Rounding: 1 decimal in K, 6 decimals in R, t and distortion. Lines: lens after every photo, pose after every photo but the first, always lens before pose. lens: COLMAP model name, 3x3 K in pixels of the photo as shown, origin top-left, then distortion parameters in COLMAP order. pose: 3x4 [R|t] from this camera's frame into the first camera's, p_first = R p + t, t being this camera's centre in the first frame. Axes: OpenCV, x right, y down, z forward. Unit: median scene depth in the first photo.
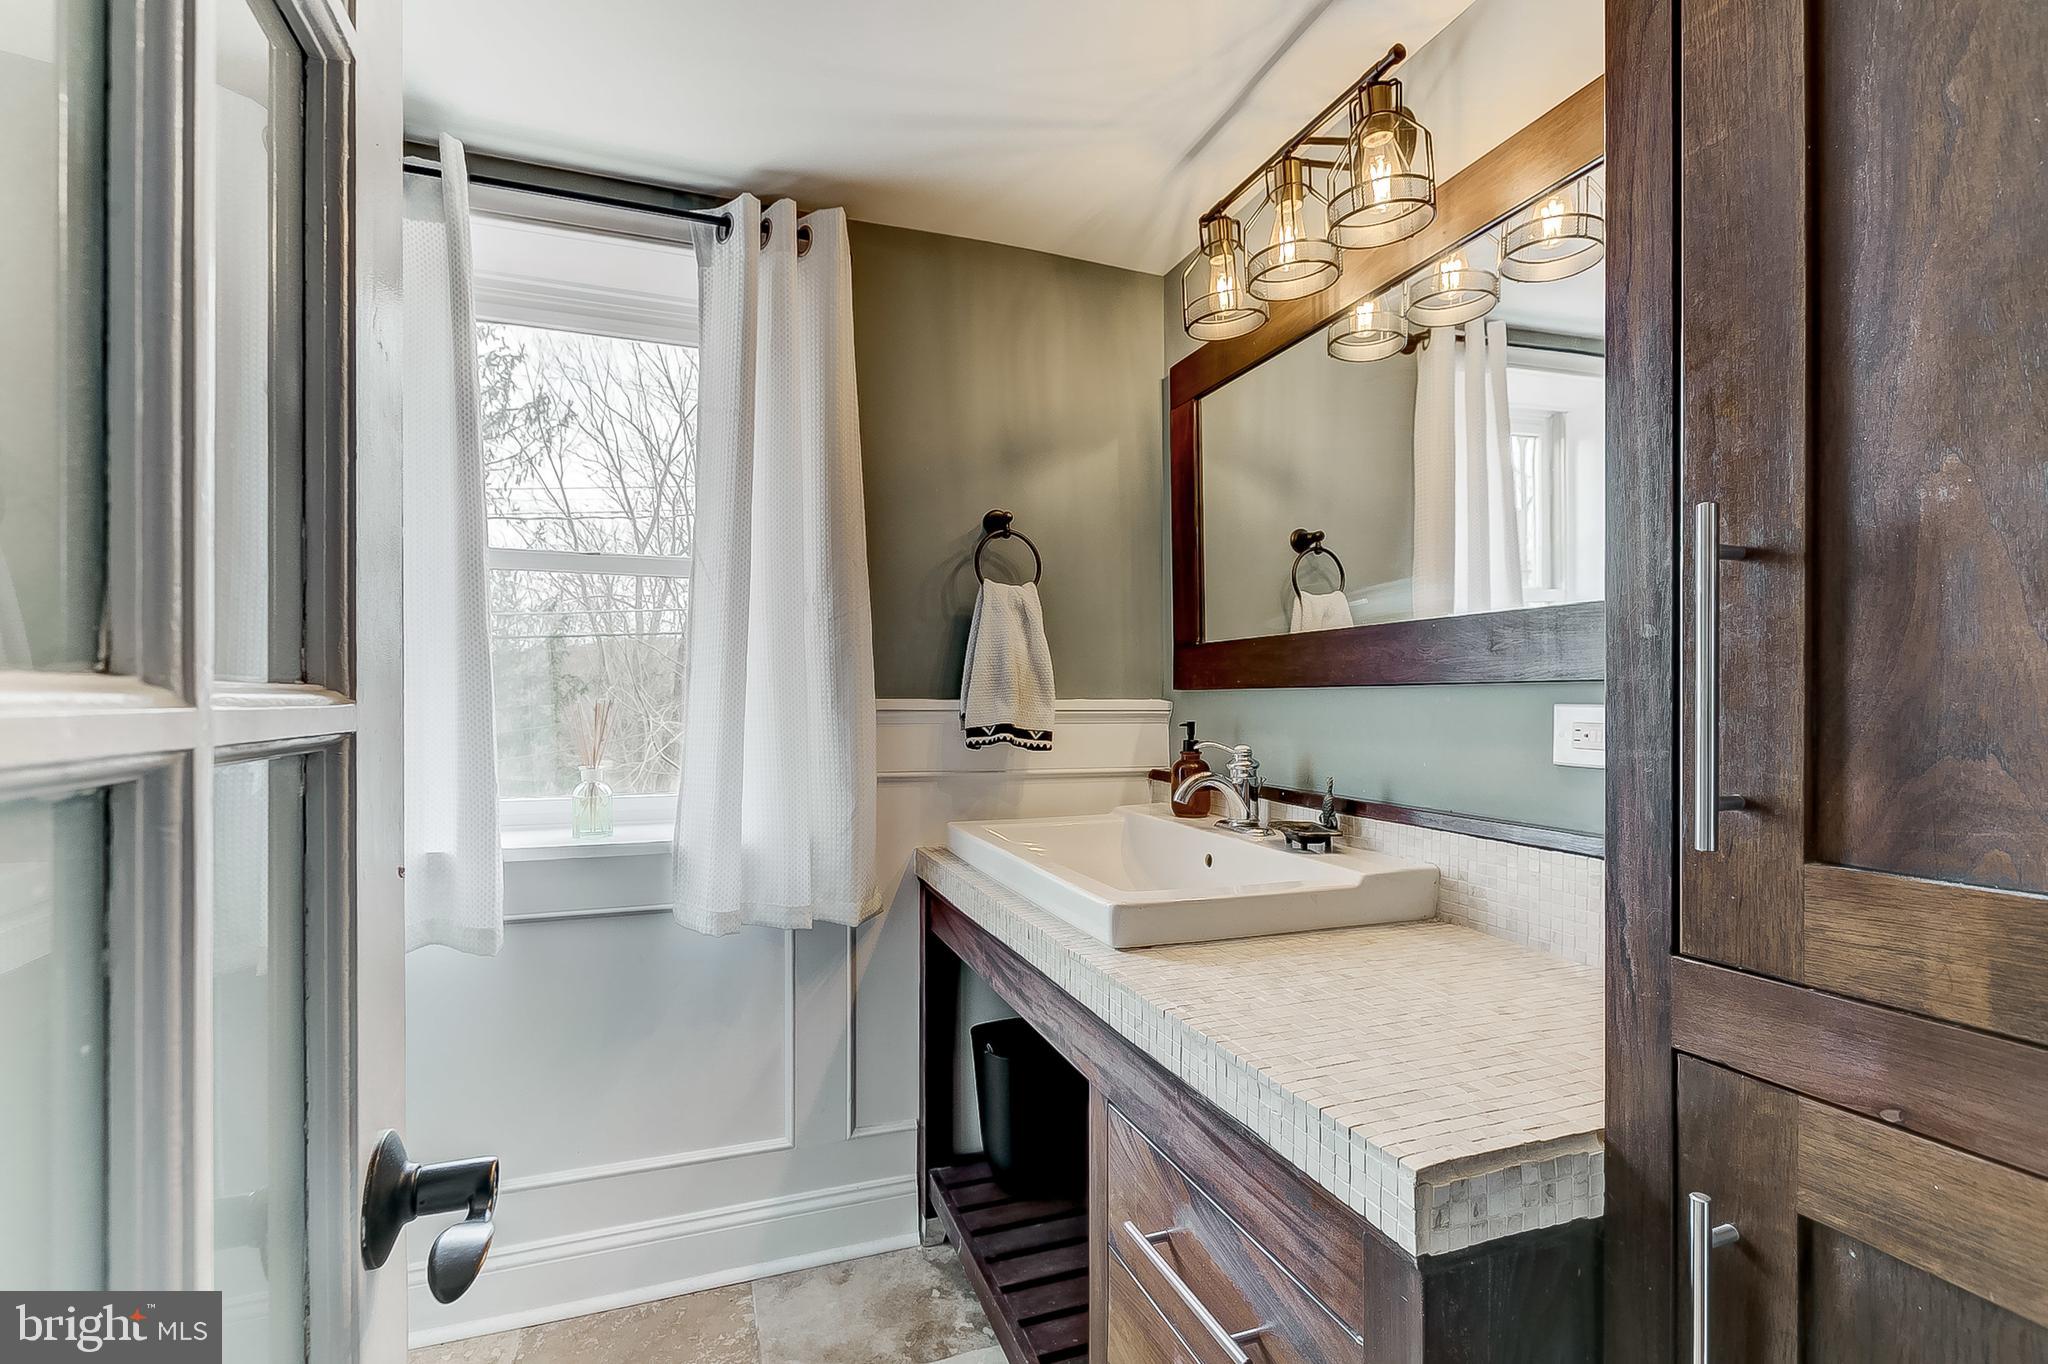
lens RADIAL K [[911.0, 0, 1021.1], [0, 911.0, 691.6], [0, 0, 1]] dist [0.005294, -0.003463]
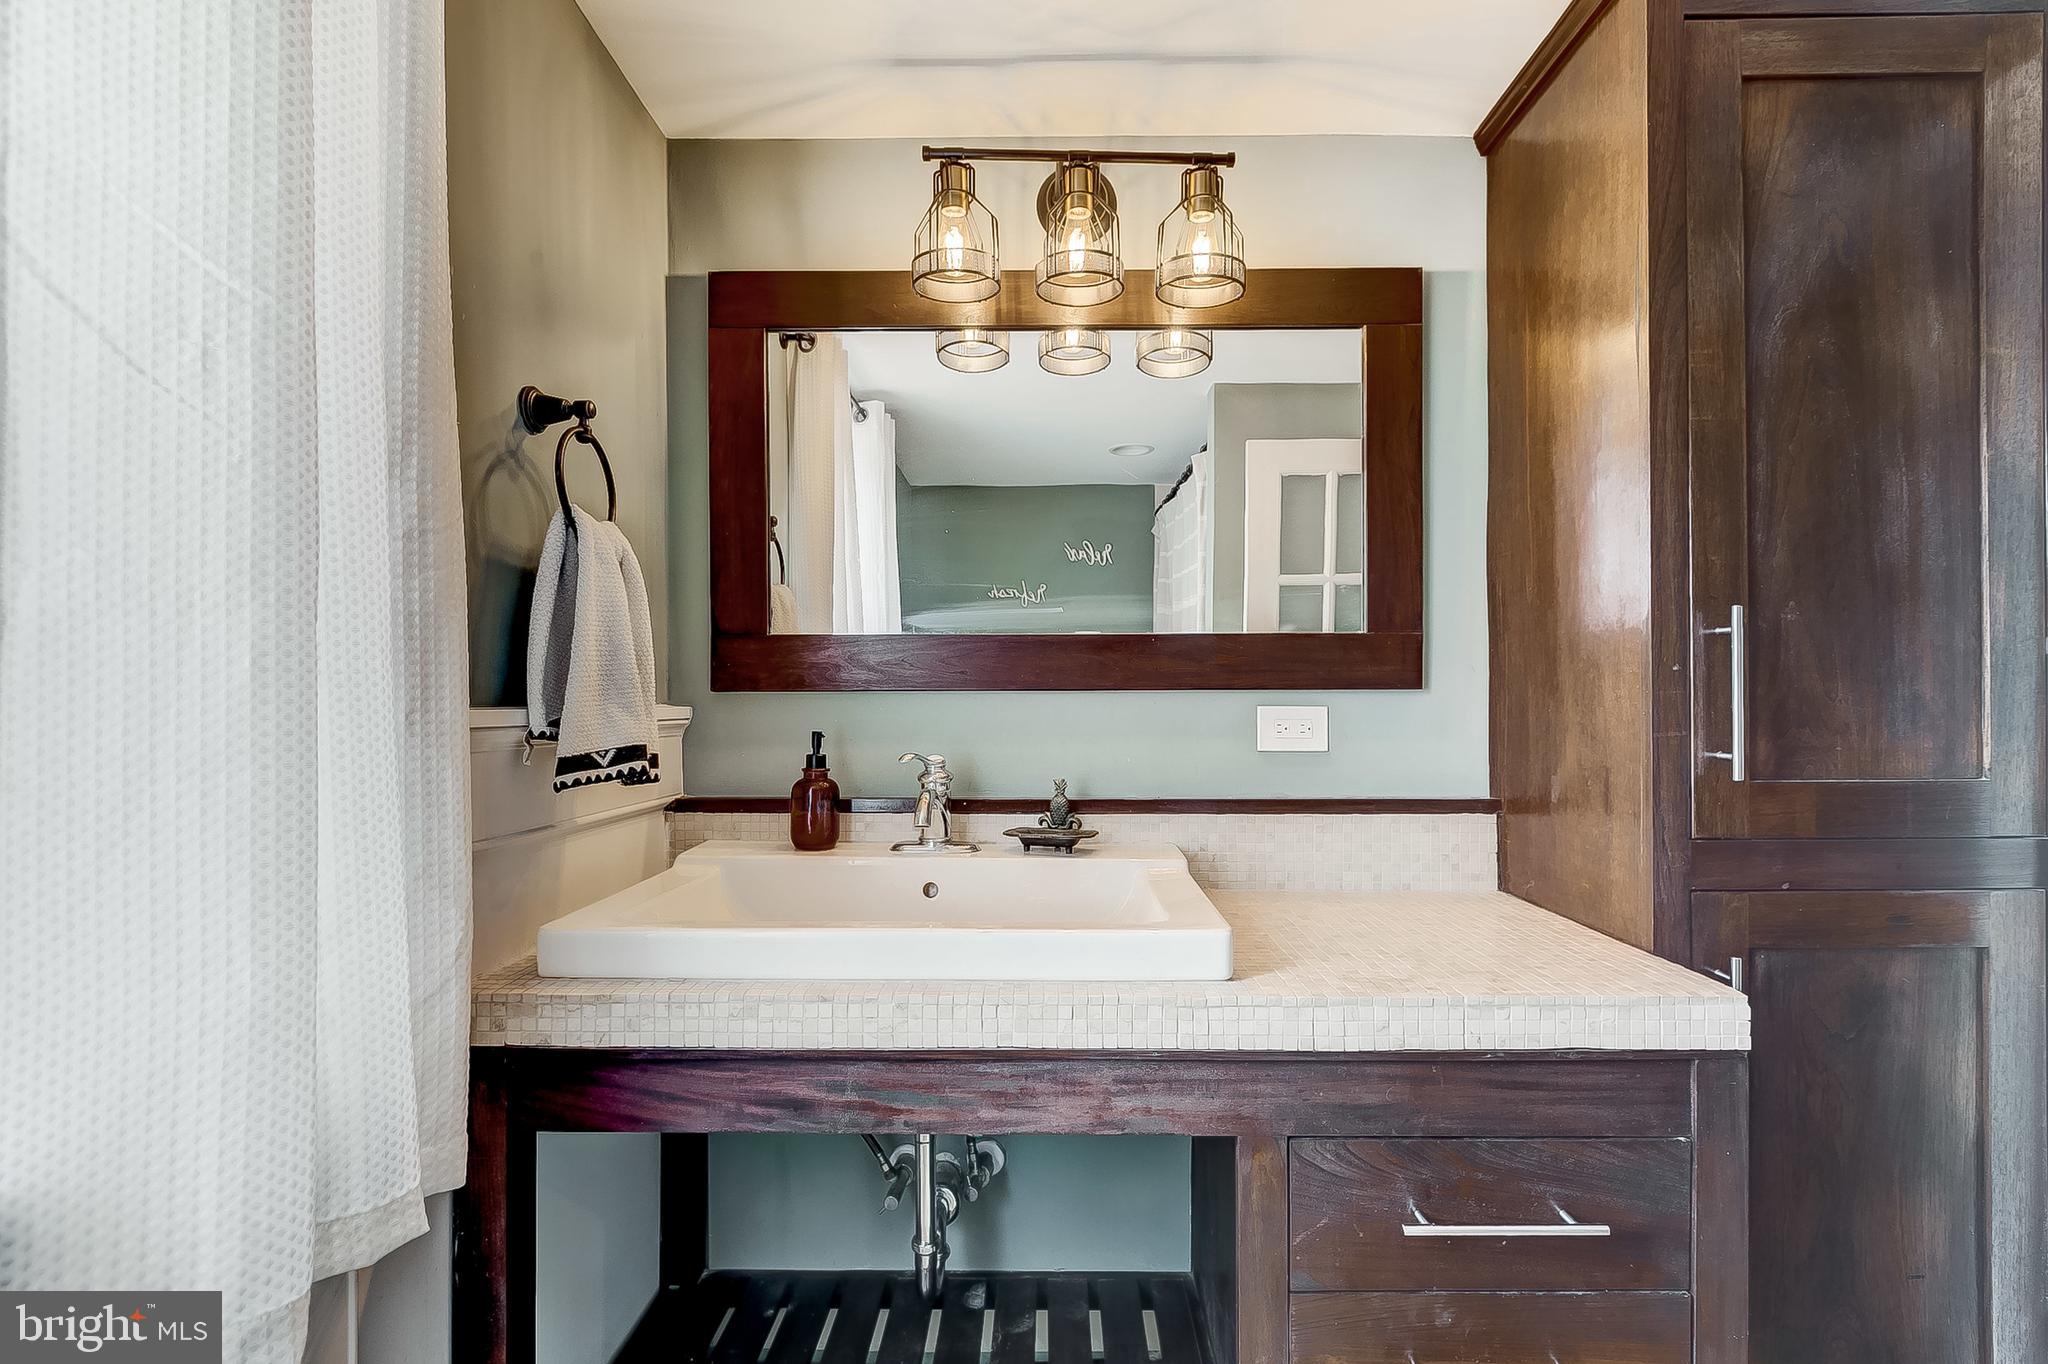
lens RADIAL K [[911.0, 0, 1026.6], [0, 911.0, 695.9], [0, 0, 1]] dist [0.005294, -0.003463]
pose [[0.358205, 0.003038, 0.933638, -0.509564], [-0.005385, 0.999985, -0.001188, 0.000216], [-0.933628, -0.004602, 0.358216, 0.532781]]
